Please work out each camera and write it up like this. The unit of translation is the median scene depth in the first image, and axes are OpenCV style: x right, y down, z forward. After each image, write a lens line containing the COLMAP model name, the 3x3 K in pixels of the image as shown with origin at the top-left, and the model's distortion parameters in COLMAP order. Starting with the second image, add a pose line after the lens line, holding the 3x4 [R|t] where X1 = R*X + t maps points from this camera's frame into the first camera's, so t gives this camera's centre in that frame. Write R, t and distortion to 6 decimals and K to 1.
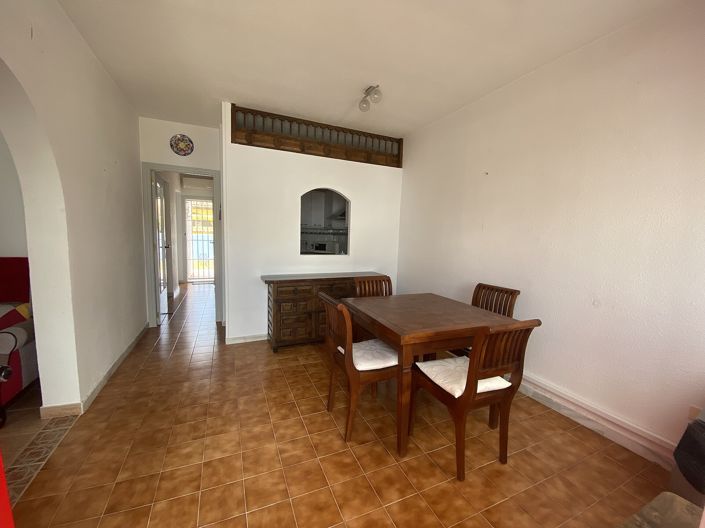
lens RADIAL K [[287.8, 0, 353.2], [0, 287.8, 261.5], [0, 0, 1]] dist [0.007621, -0.011817]
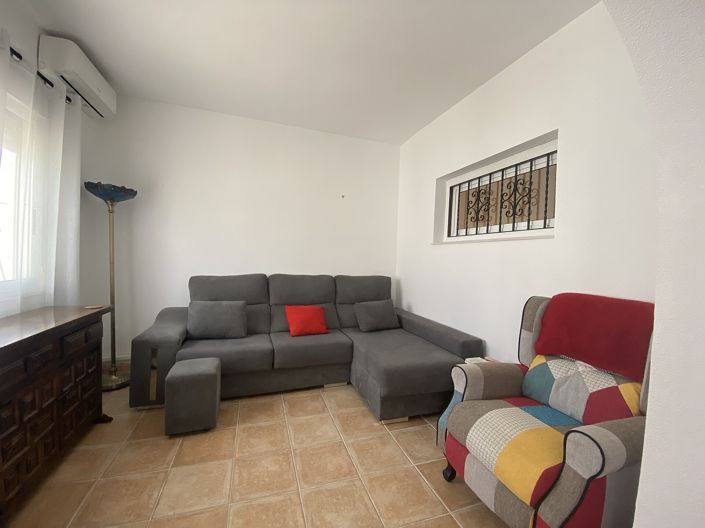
lens RADIAL K [[287.8, 0, 354.0], [0, 287.8, 262.3], [0, 0, 1]] dist [0.007621, -0.011817]
pose [[-0.083247, -0.014024, -0.996430, -0.531774], [-0.141643, 0.989916, -0.002099, -0.009896], [0.986411, 0.140963, -0.084394, 0.459115]]
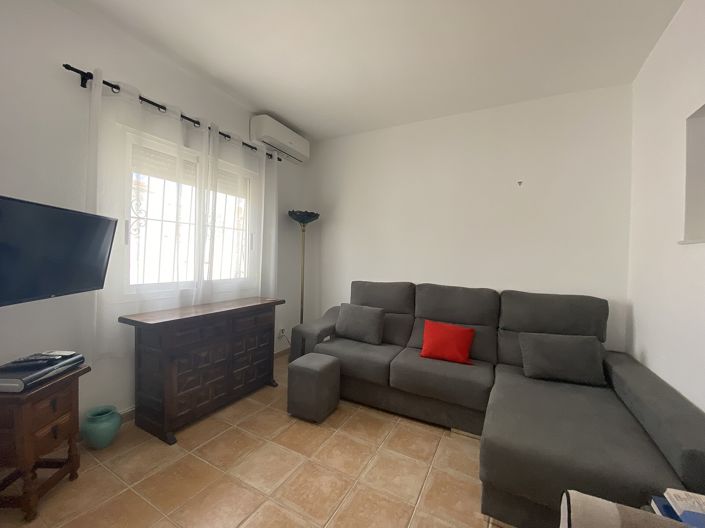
lens RADIAL K [[287.8, 0, 353.3], [0, 287.8, 264.6], [0, 0, 1]] dist [0.007621, -0.011817]
pose [[-0.787870, -0.033353, -0.614938, -0.861111], [-0.116858, 0.988487, 0.096108, -0.075126], [0.604653, 0.147581, -0.782697, 0.775056]]
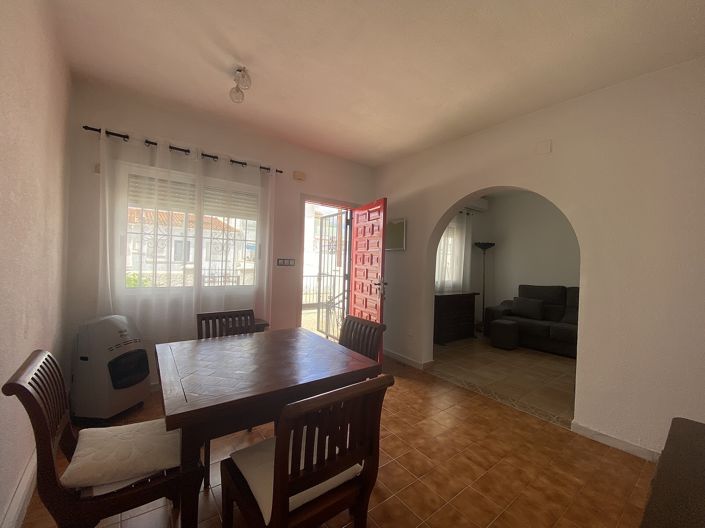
lens RADIAL K [[287.8, 0, 342.4], [0, 287.8, 265.2], [0, 0, 1]] dist [0.007621, -0.011817]
pose [[-0.977266, -0.055363, -0.204660, 0.190294], [-0.079006, 0.990873, 0.109216, -0.153809], [0.196745, 0.122903, -0.972721, 1.674986]]
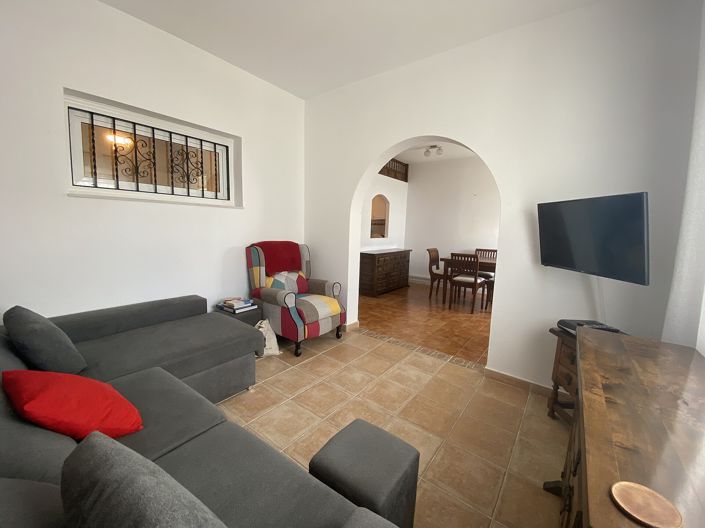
lens RADIAL K [[287.8, 0, 348.7], [0, 287.8, 263.5], [0, 0, 1]] dist [0.007621, -0.011817]
pose [[0.880222, -0.065610, 0.470004, -1.634294], [0.047376, 0.997598, 0.050533, 0.046100], [-0.472191, -0.022214, 0.881217, -0.467901]]
